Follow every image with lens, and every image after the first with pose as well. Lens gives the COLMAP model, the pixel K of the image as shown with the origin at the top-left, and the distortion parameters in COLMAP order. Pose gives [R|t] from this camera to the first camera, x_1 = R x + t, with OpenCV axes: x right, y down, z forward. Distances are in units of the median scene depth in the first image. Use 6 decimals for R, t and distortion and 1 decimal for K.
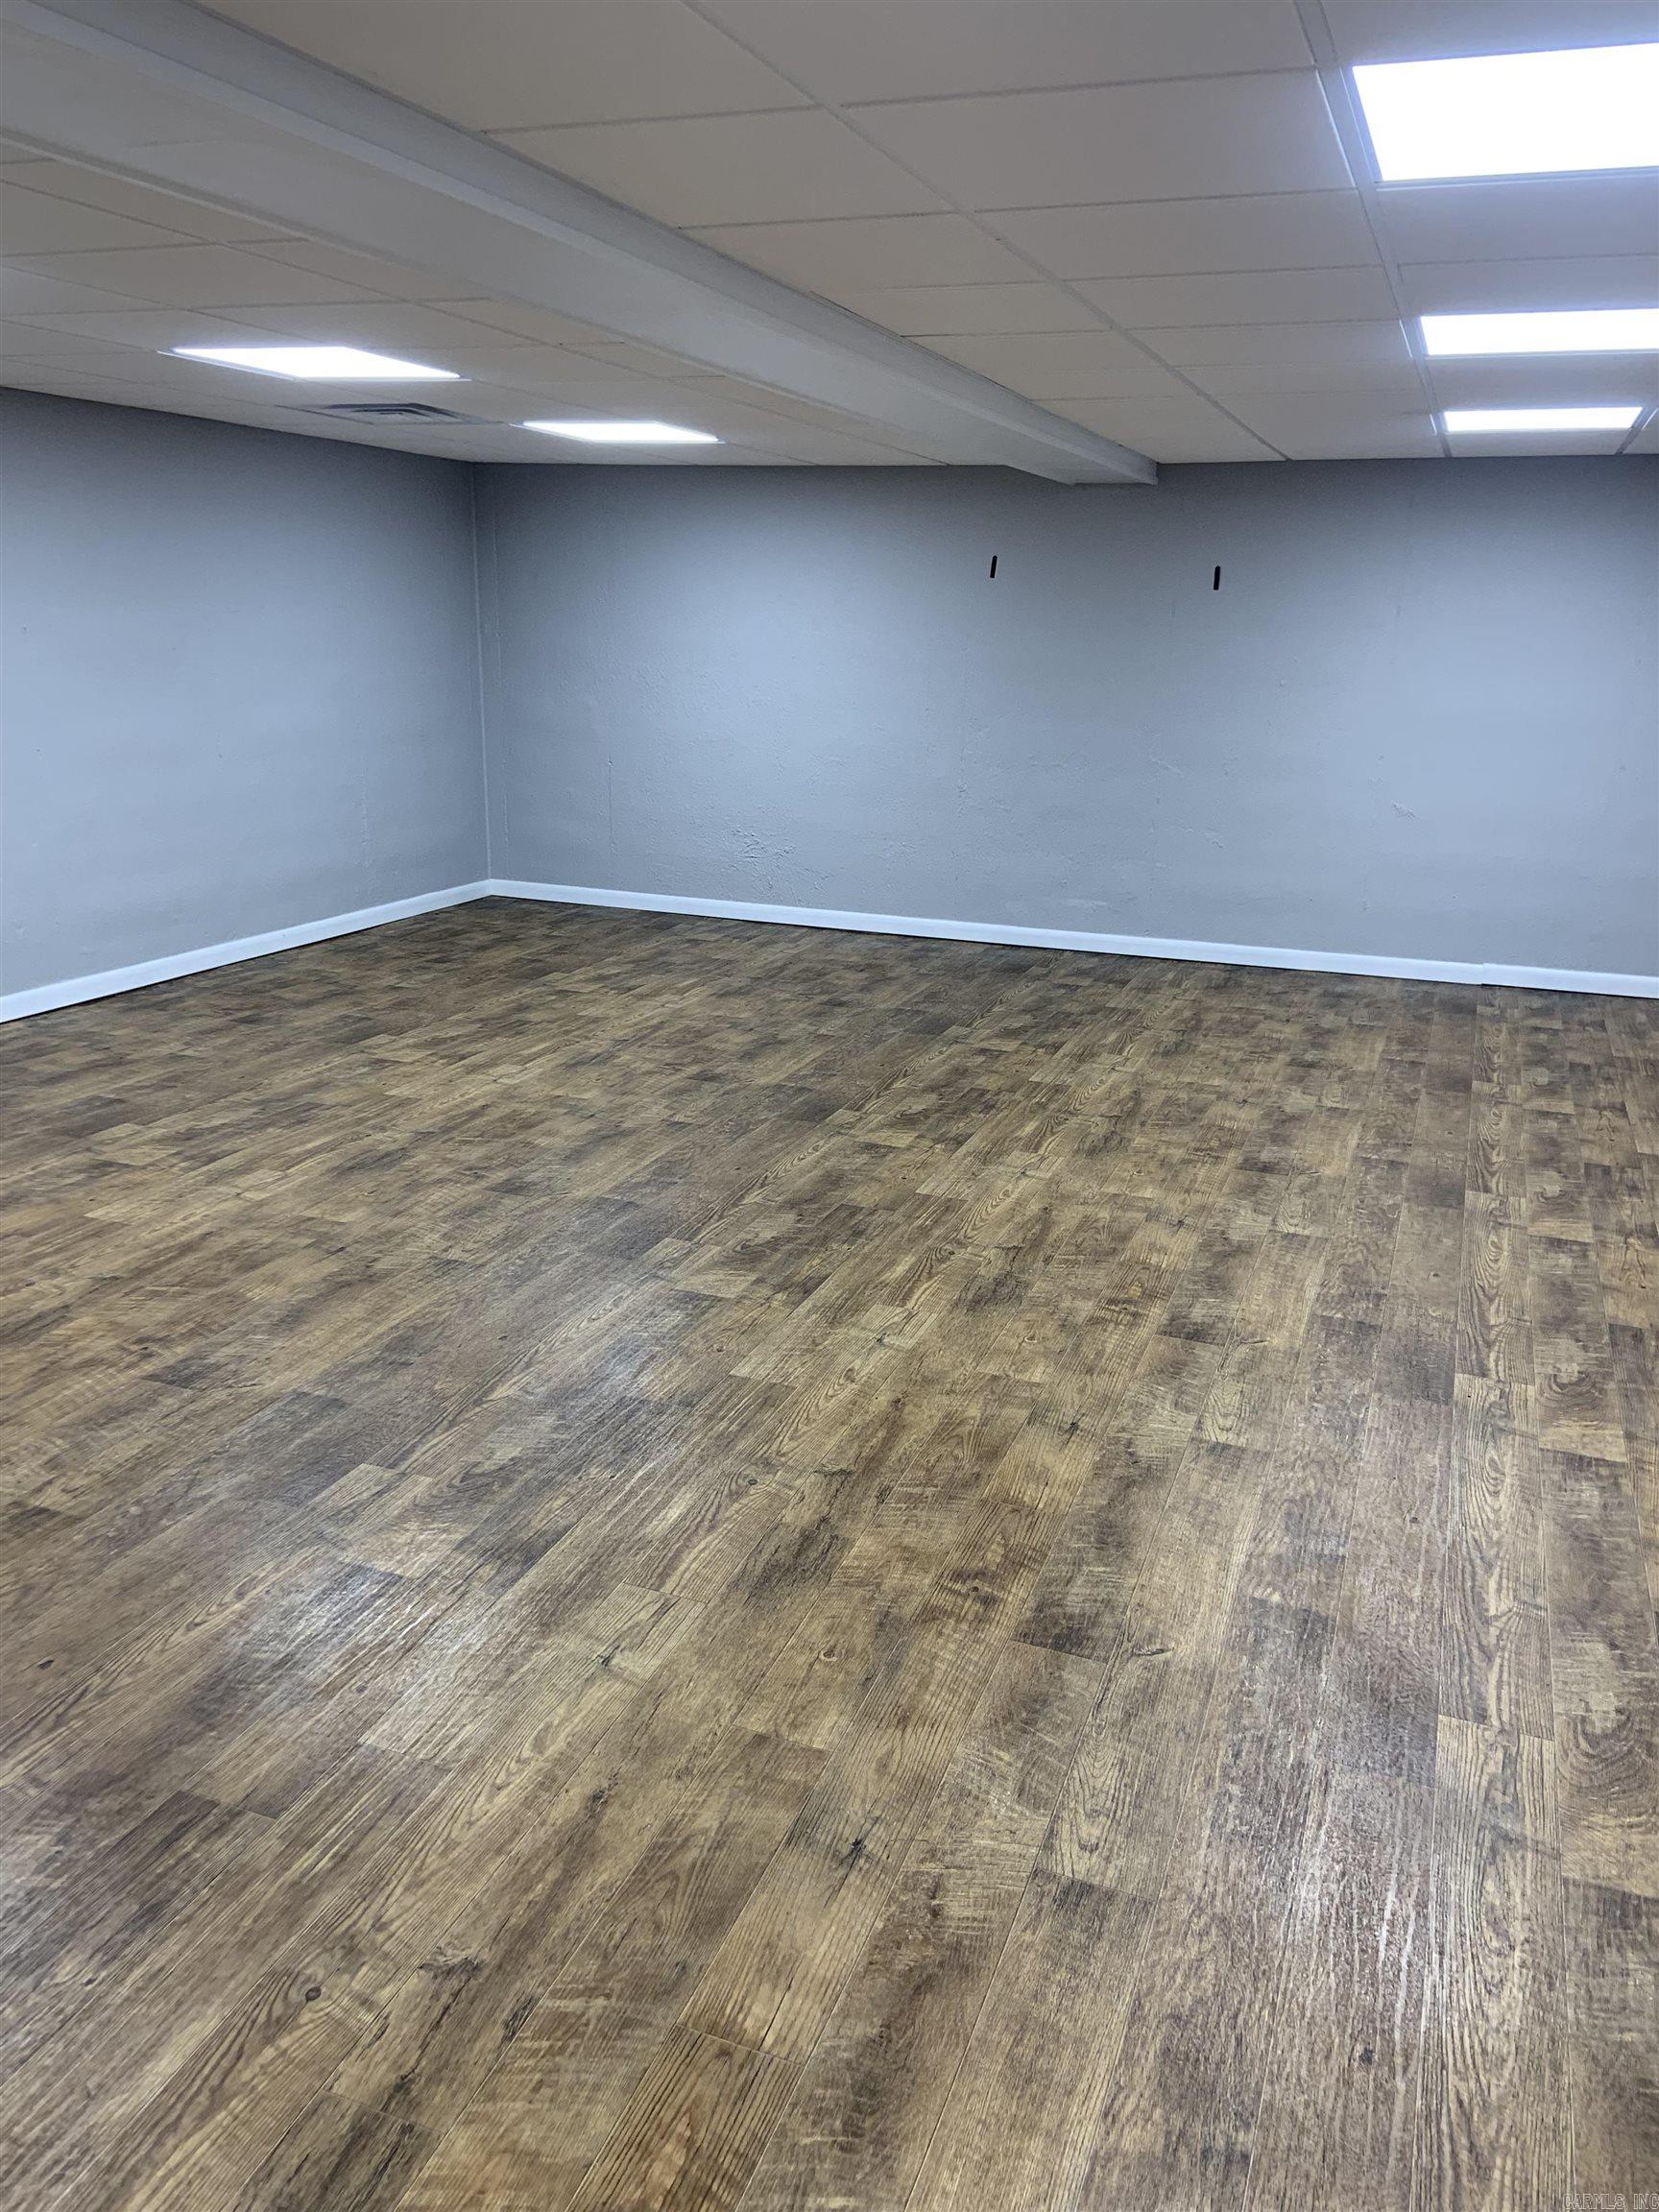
lens RADIAL K [[884.3, 0, 835.4], [0, 884.3, 1133.7], [0, 0, 1]] dist [0.031227, -0.014405]
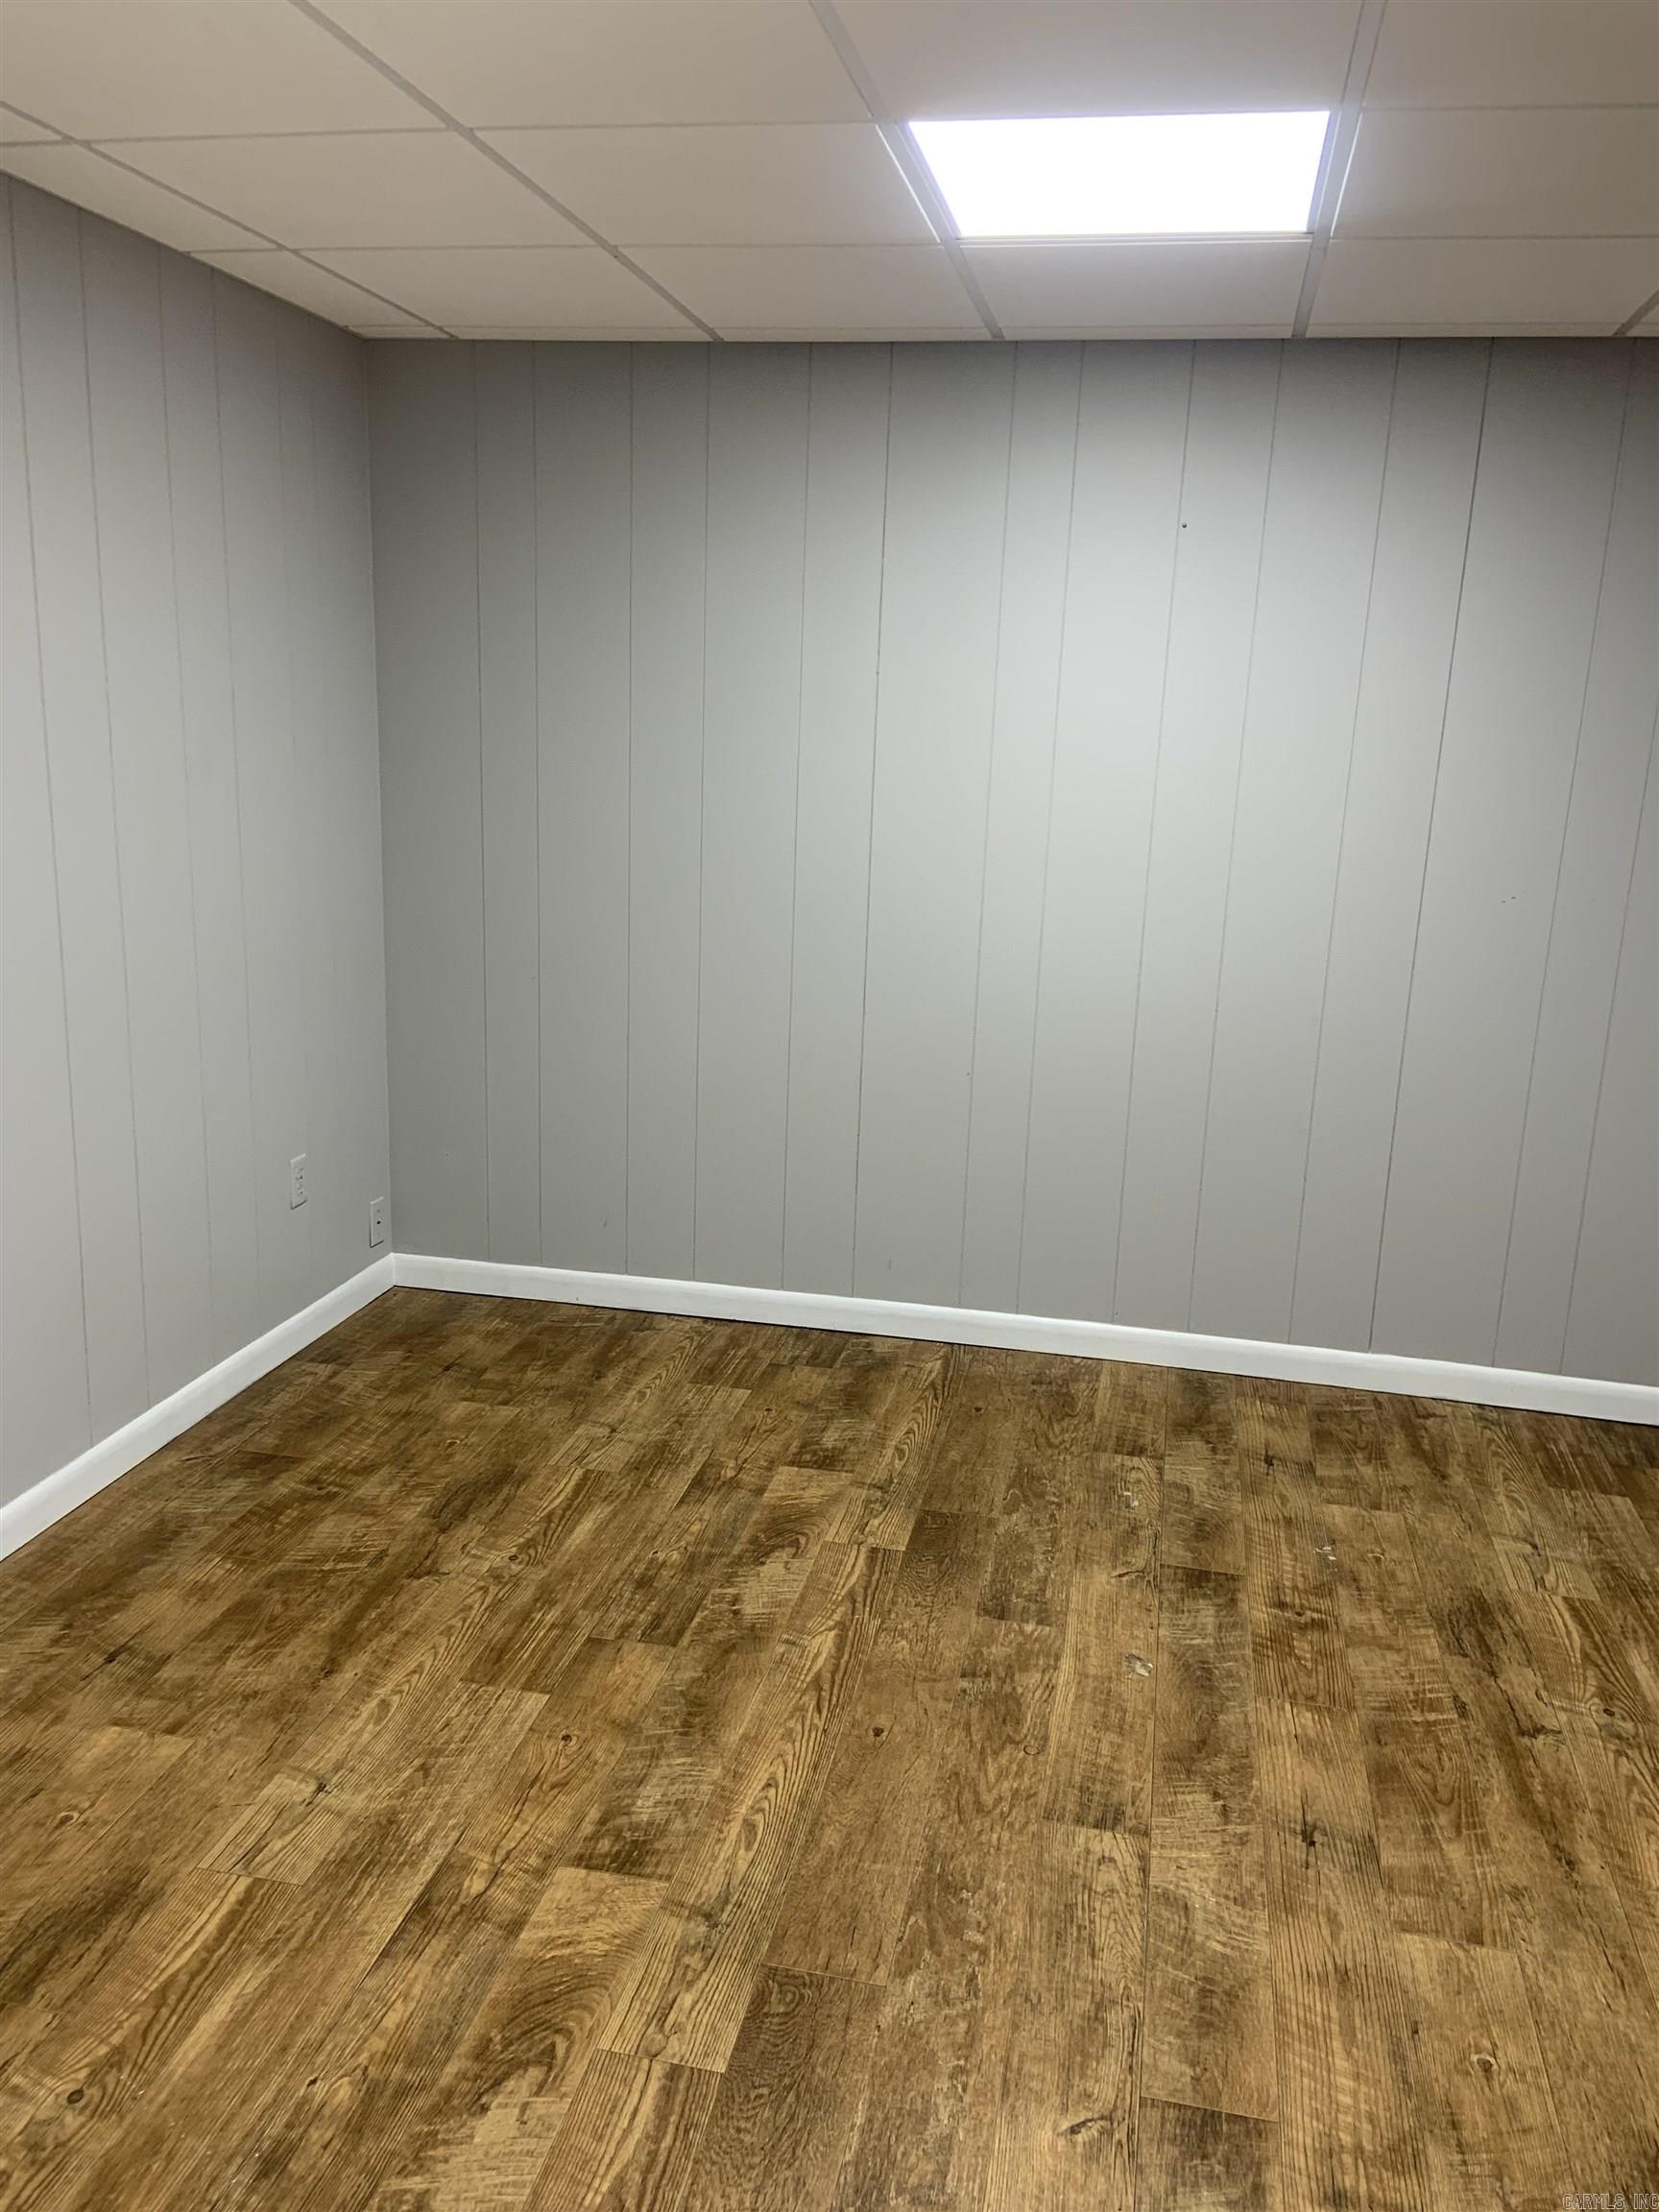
lens RADIAL K [[1651.4, 0, 829.5], [0, 1651.4, 1106.0], [0, 0, 1]] dist [0.007068, -0.049097]
pose [[-0.934596, 0.047013, -0.352590, 1.183497], [-0.209720, 0.727797, 0.652939, -0.914634], [0.287310, 0.684179, -0.670337, 1.599120]]
